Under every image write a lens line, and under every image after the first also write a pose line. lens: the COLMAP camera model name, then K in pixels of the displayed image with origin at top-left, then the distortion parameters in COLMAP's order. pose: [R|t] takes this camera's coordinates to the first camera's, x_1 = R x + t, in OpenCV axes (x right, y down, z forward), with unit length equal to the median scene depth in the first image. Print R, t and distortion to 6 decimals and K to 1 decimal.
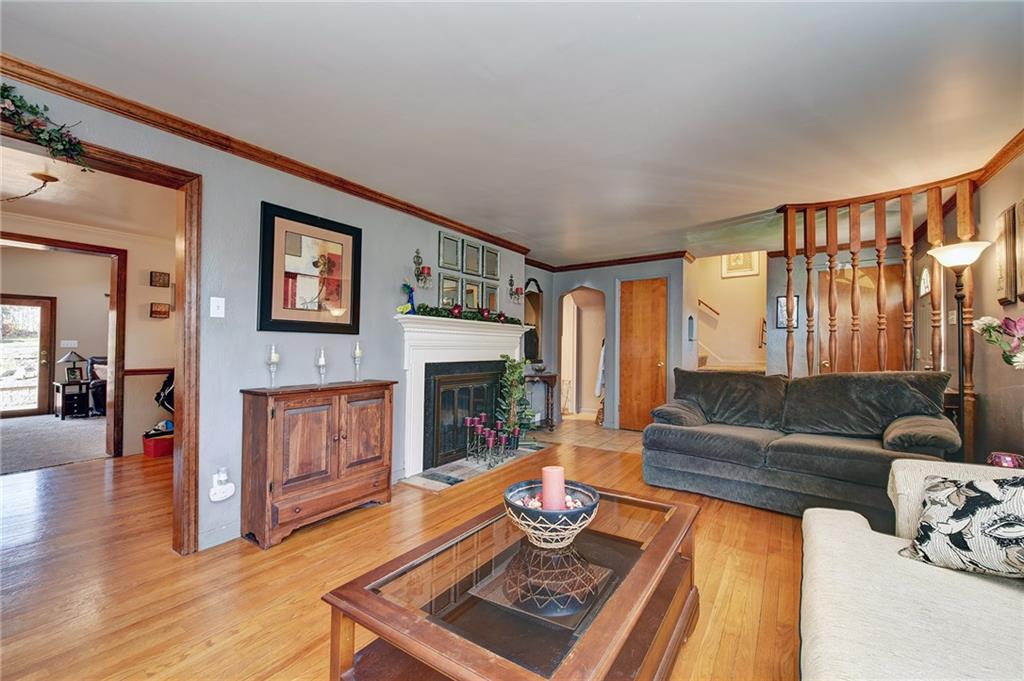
lens RADIAL K [[421.4, 0, 512.8], [0, 421.4, 339.1], [0, 0, 1]] dist [-0.003865, -0.000393]
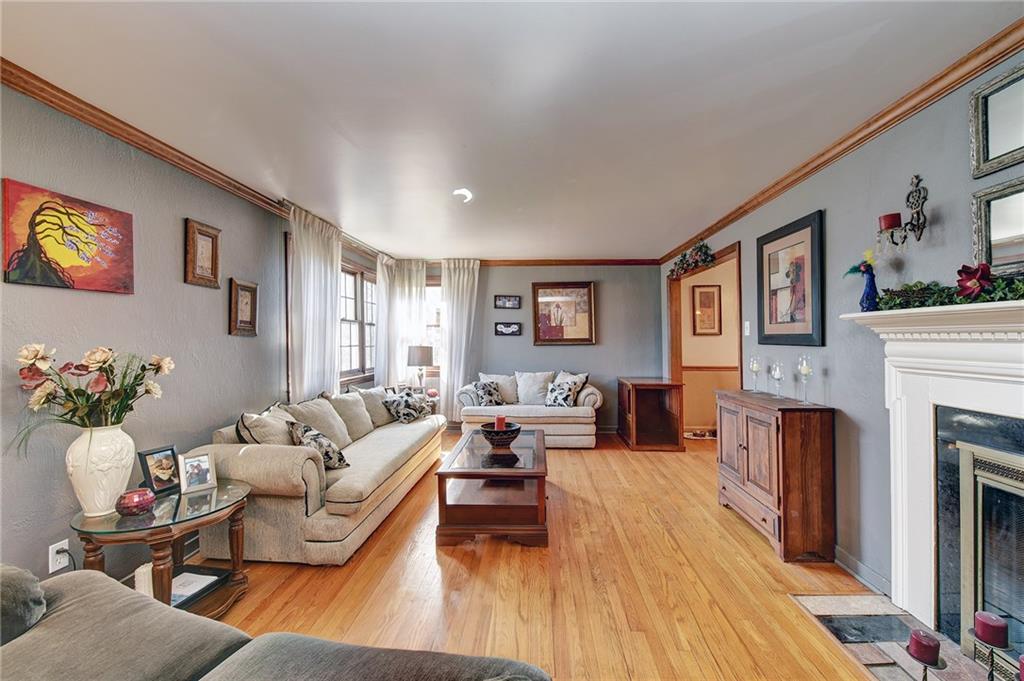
lens RADIAL K [[421.4, 0, 515.3], [0, 421.4, 340.2], [0, 0, 1]] dist [-0.003865, -0.000393]
pose [[-0.853892, 0.006771, -0.520406, 0.529349], [0.019827, 0.999613, -0.019526, -0.019500], [0.520072, -0.026991, -0.853696, 1.390602]]
